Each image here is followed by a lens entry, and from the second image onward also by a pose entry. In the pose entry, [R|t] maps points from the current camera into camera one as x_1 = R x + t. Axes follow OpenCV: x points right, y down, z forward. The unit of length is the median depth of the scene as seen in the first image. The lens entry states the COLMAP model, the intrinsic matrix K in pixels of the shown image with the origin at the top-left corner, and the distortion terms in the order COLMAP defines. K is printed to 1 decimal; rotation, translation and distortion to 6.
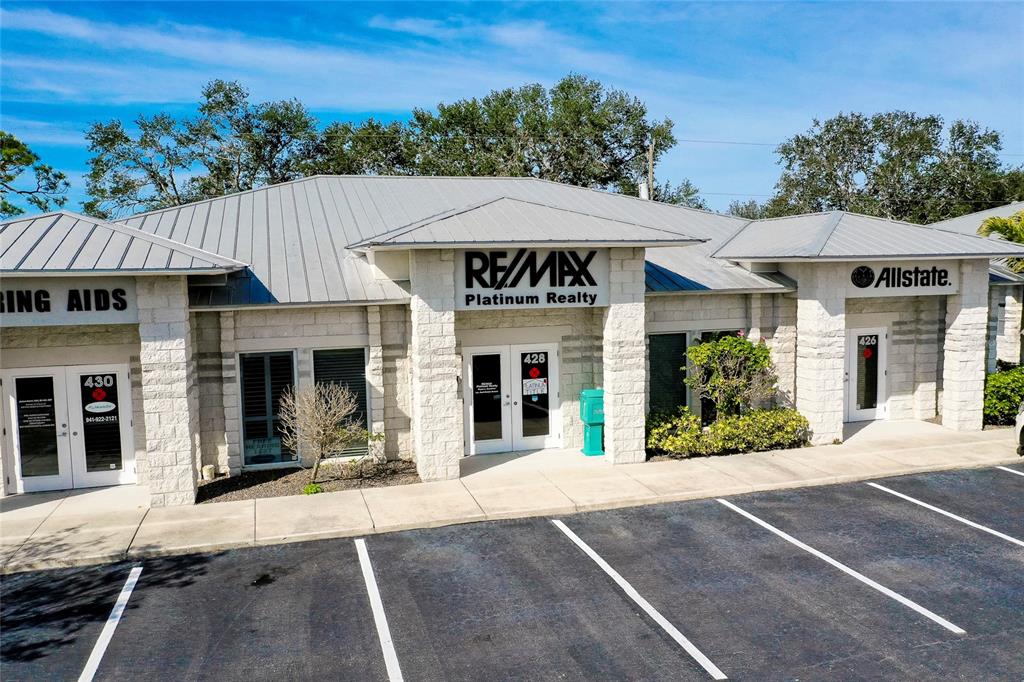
lens RADIAL K [[827.3, 0, 529.1], [0, 827.3, 254.4], [0, 0, 1]] dist [-0.002424, 0.001085]
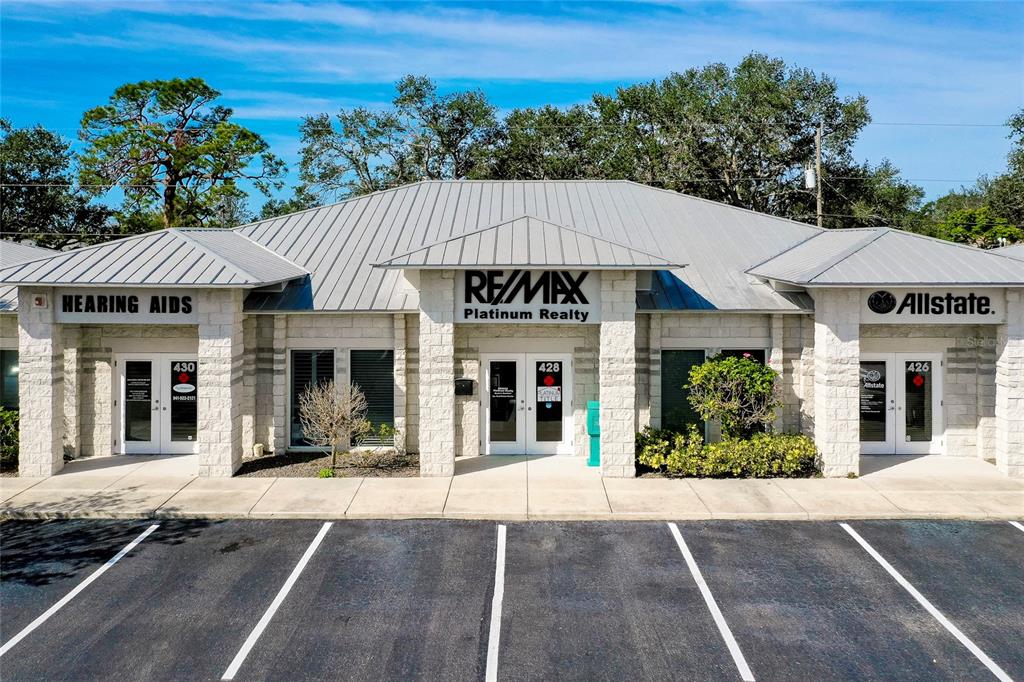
lens RADIAL K [[854.5, 0, 526.4], [0, 854.5, 127.9], [0, 0, 1]] dist [-0.002214, 0.000066]
pose [[0.957120, -0.016862, -0.289201, 0.342335], [-0.014628, 0.994218, -0.106382, -0.073572], [0.289323, 0.106051, 0.951339, -0.114560]]
